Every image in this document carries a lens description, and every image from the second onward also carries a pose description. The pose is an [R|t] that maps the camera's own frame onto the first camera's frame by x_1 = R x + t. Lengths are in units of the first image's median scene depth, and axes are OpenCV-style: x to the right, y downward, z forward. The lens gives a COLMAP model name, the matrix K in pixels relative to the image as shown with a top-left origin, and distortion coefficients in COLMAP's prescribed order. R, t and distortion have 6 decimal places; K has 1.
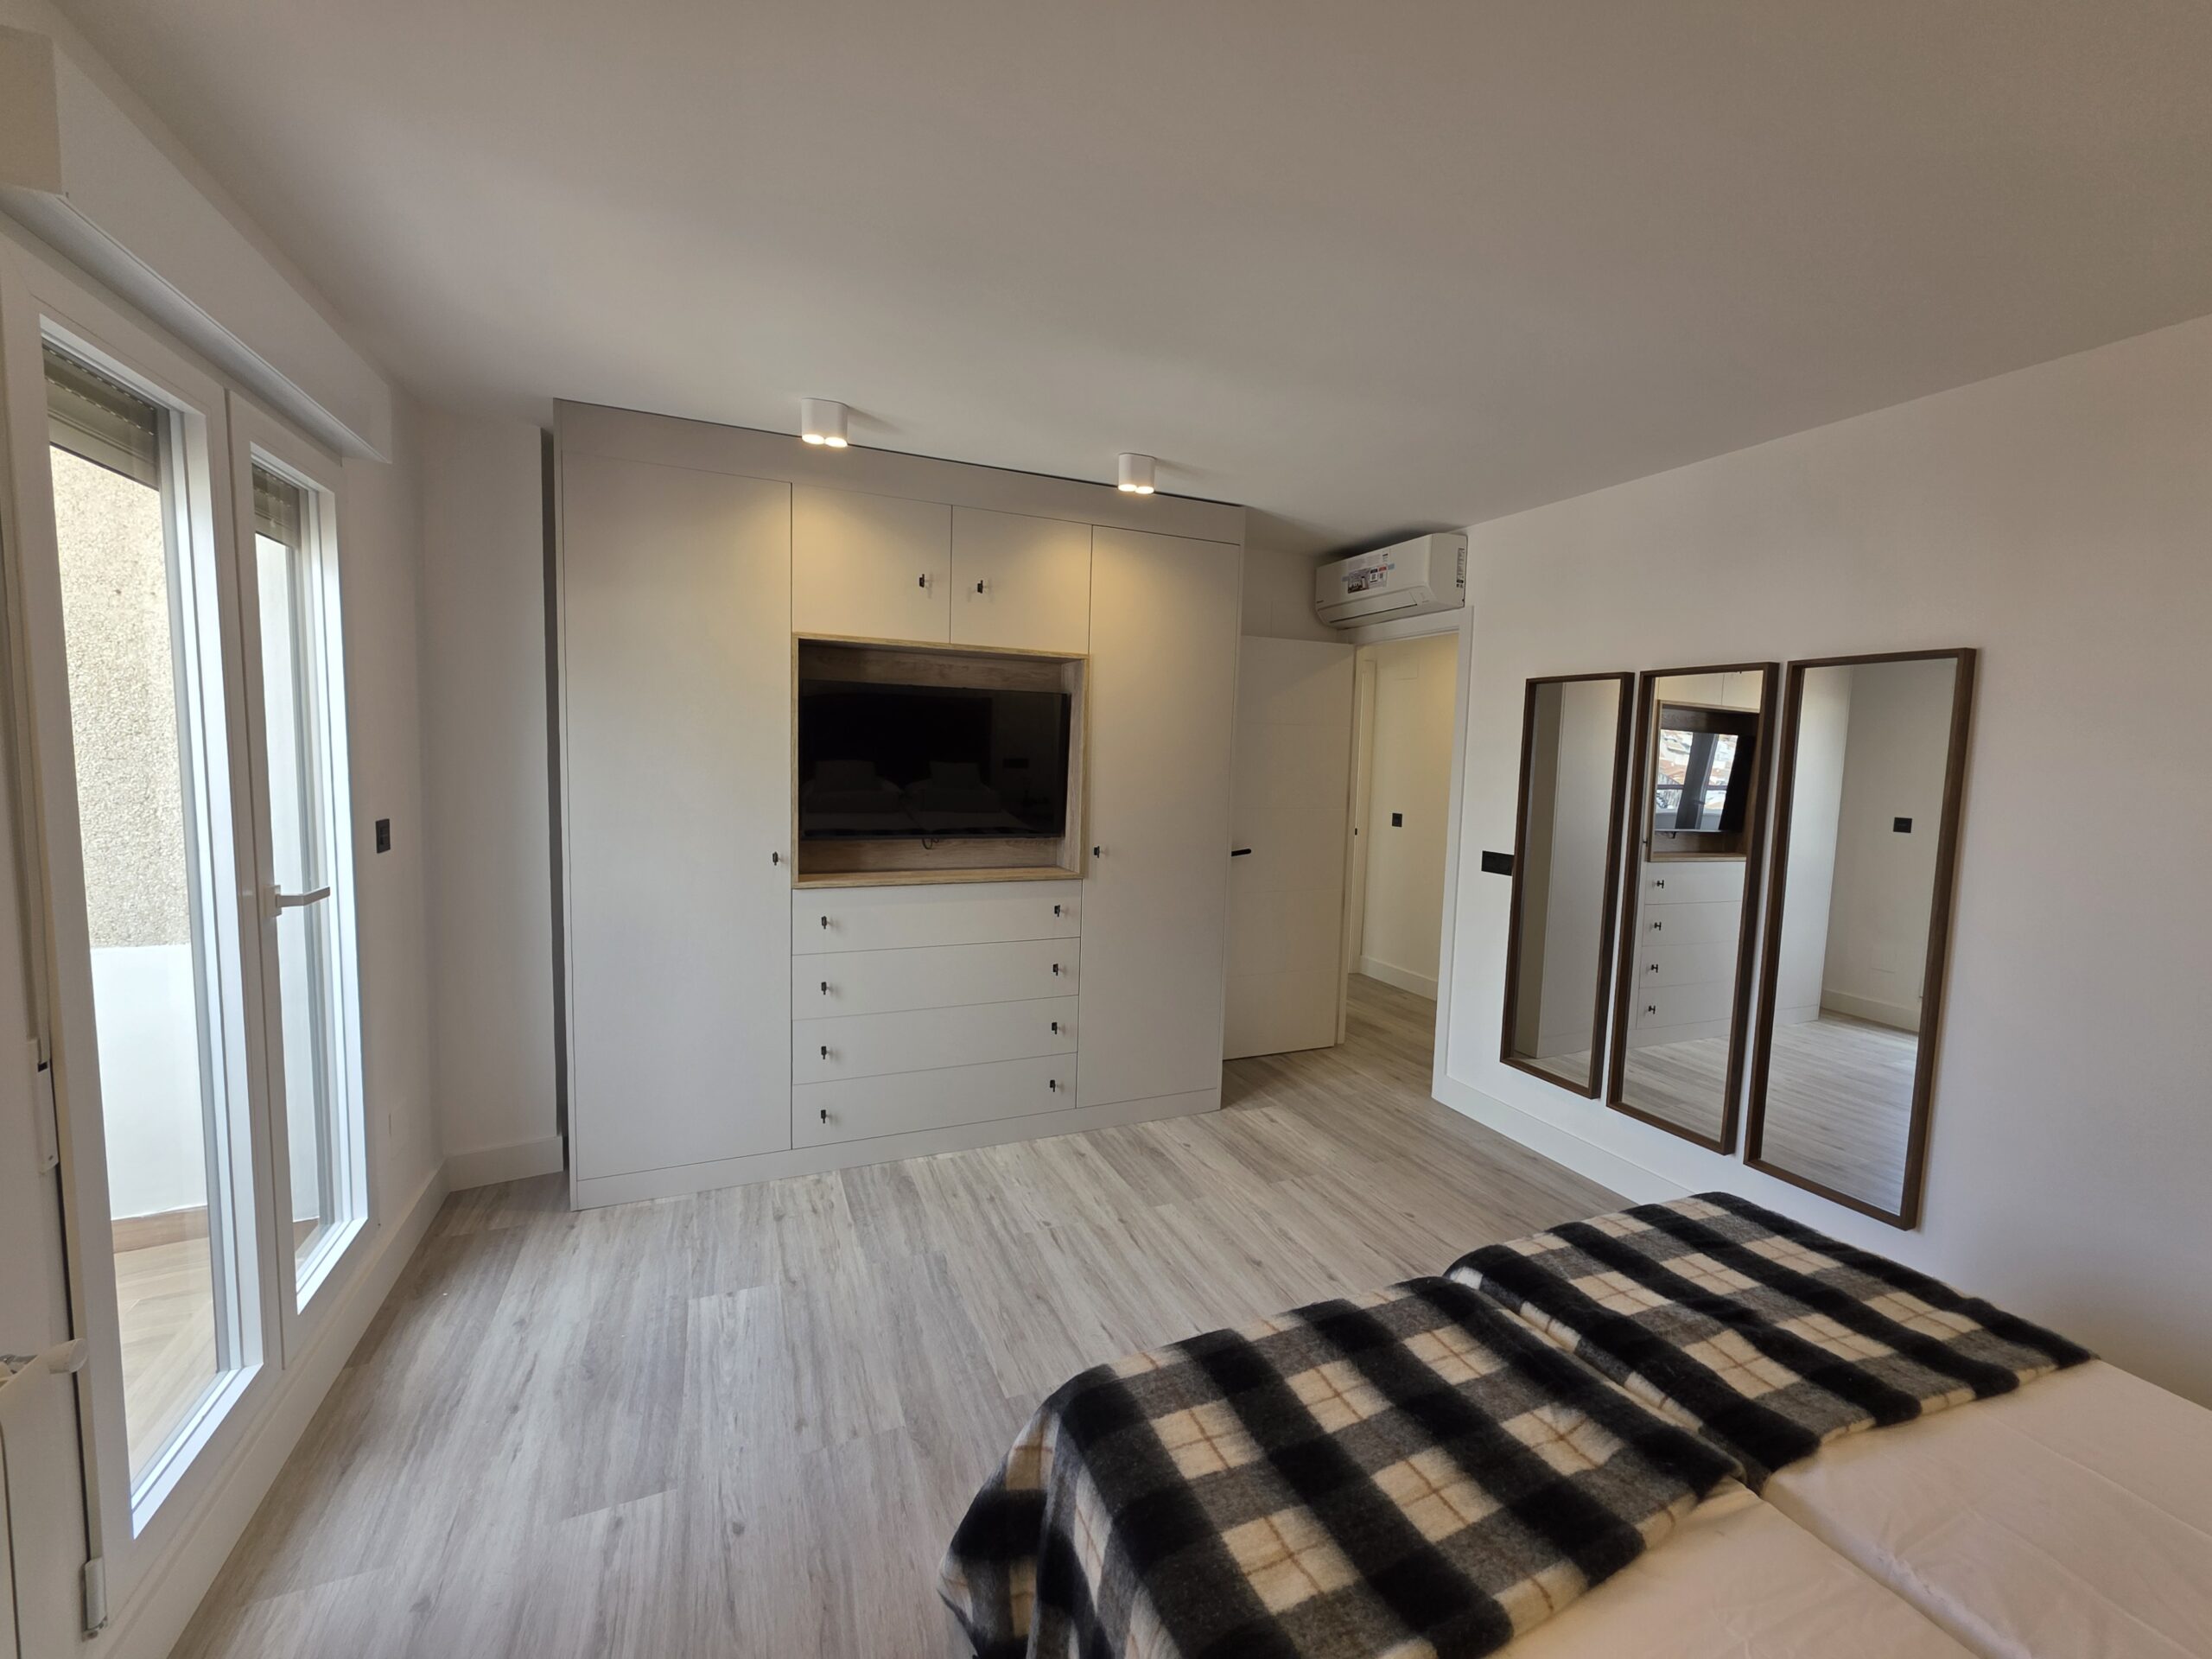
lens RADIAL K [[880.7, 0, 1109.4], [0, 880.7, 818.4], [0, 0, 1]] dist [0.001158, 0.001078]
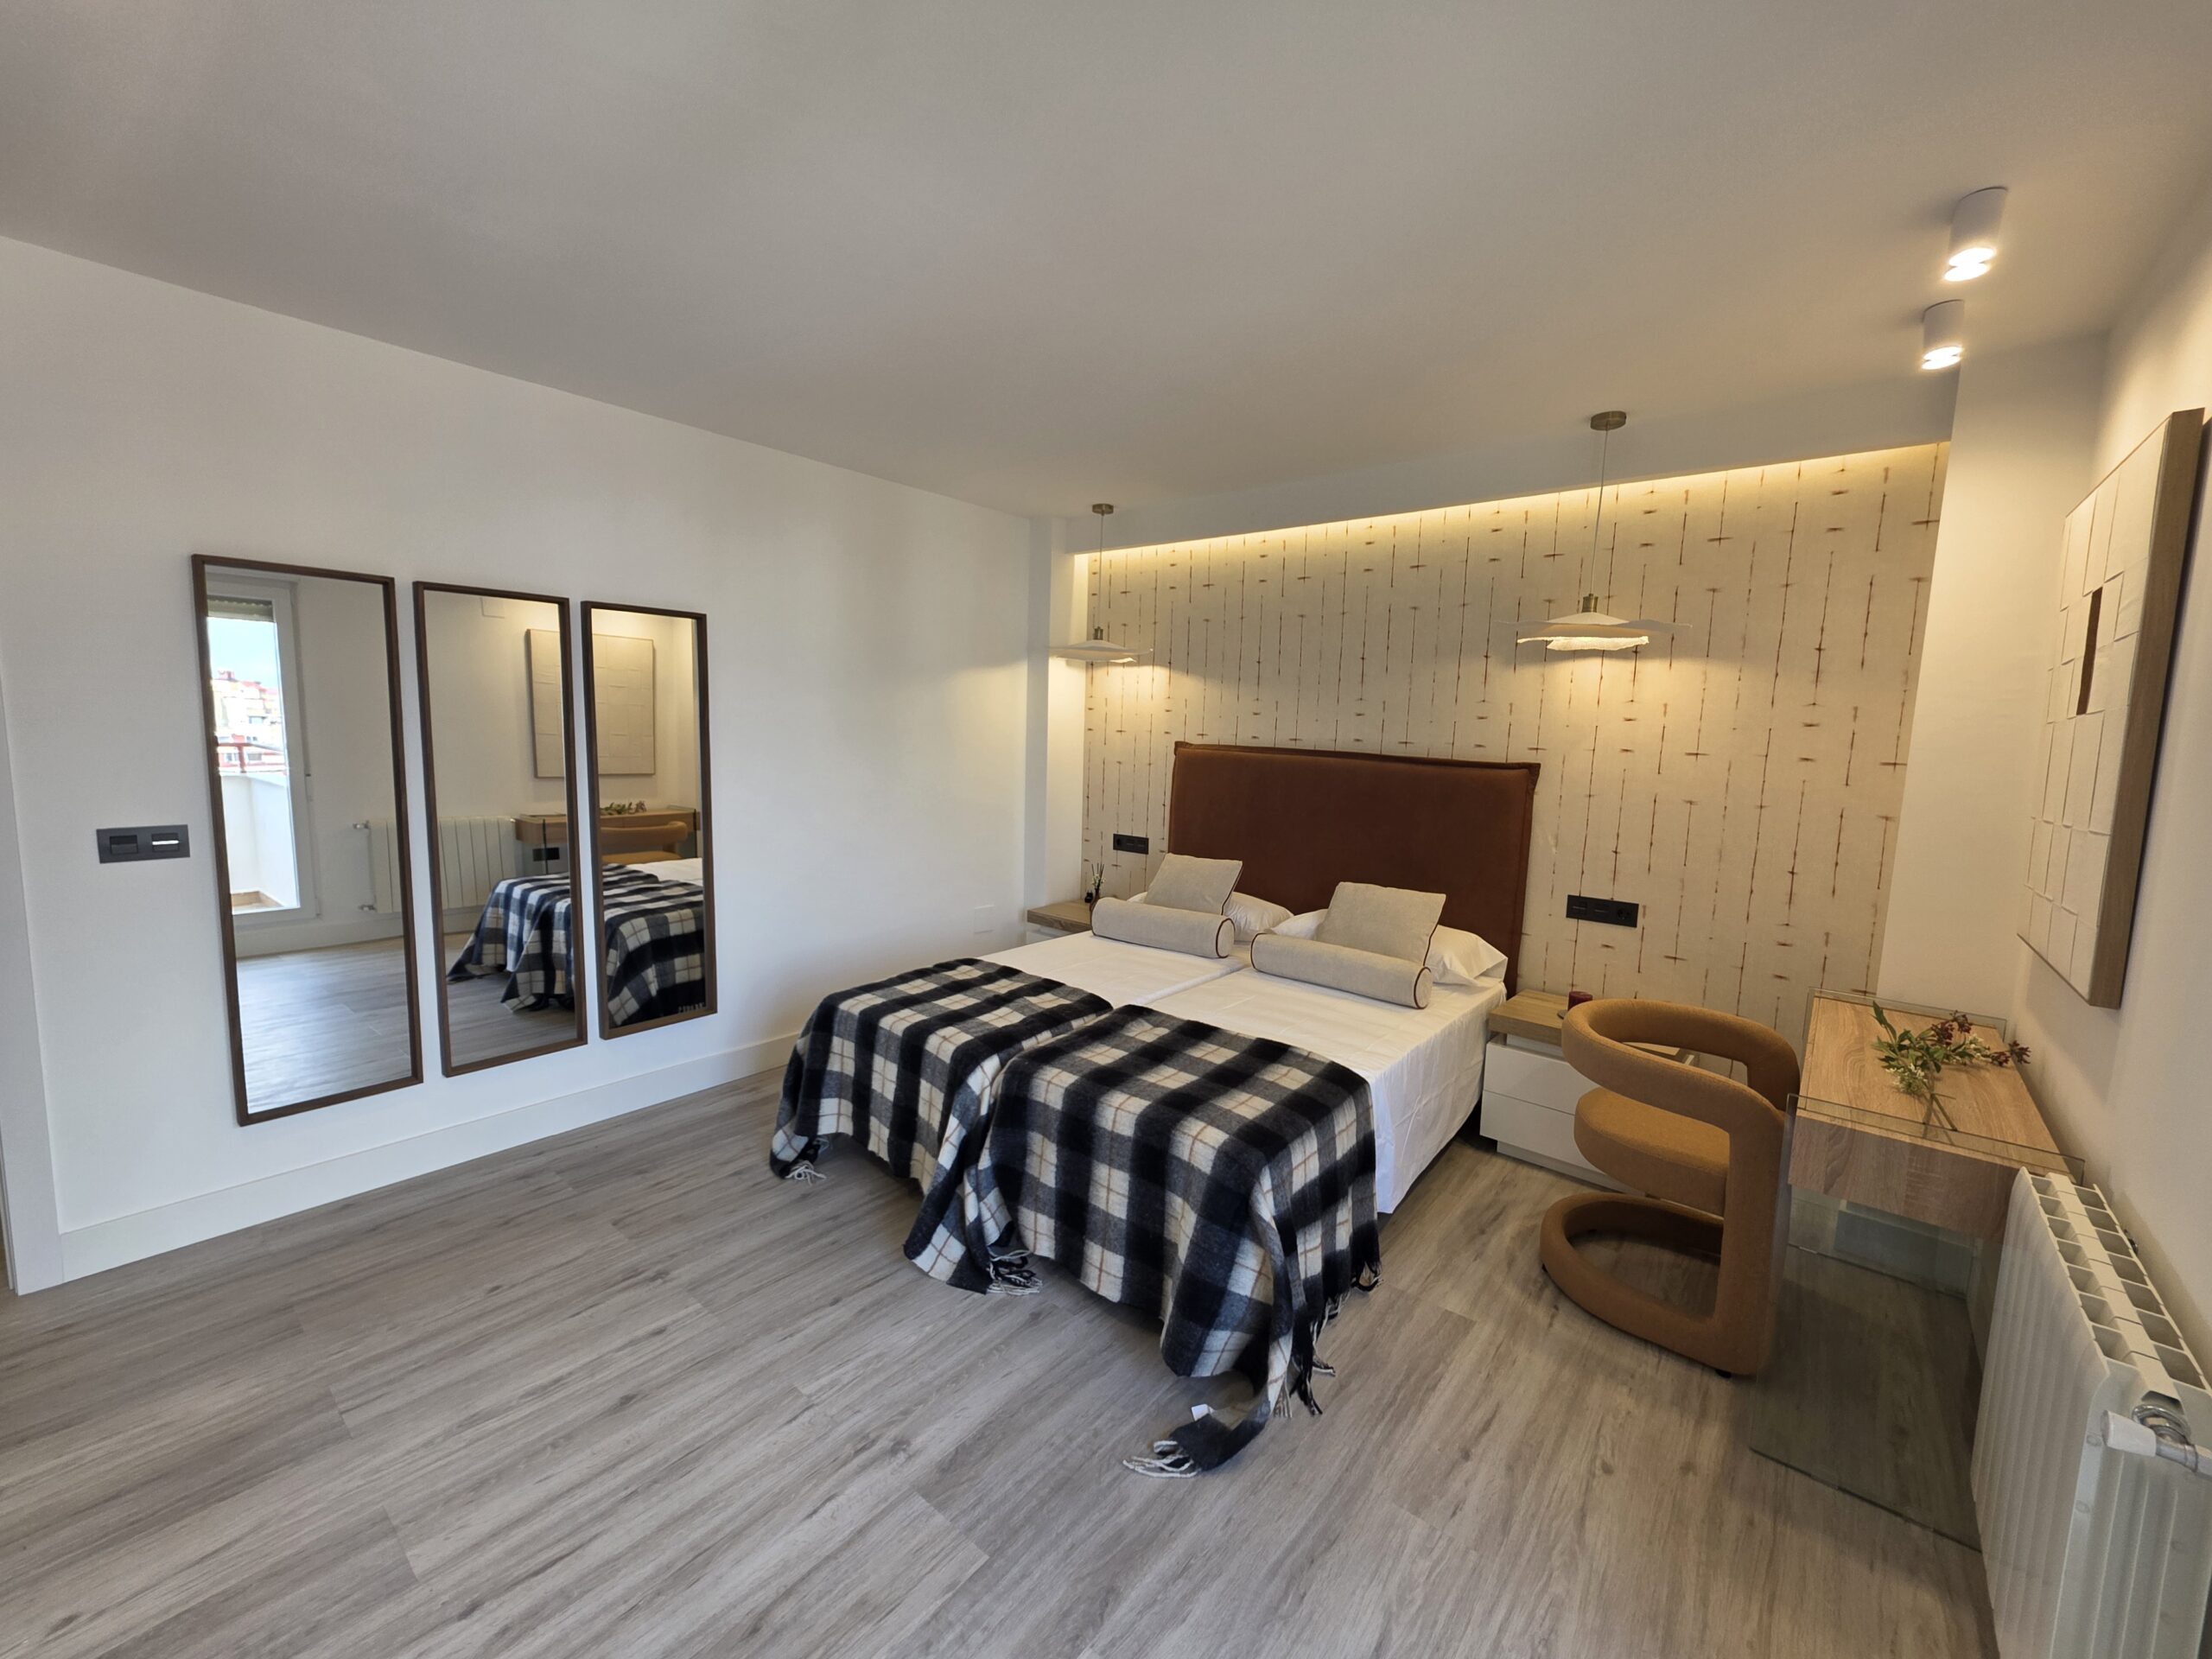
lens RADIAL K [[880.7, 0, 1110.0], [0, 880.7, 828.2], [0, 0, 1]] dist [0.001158, 0.001078]
pose [[-0.452952, -0.145896, 0.879516, -0.790287], [0.029332, 0.983546, 0.178258, -0.098226], [-0.891052, 0.106540, -0.441220, 1.254282]]
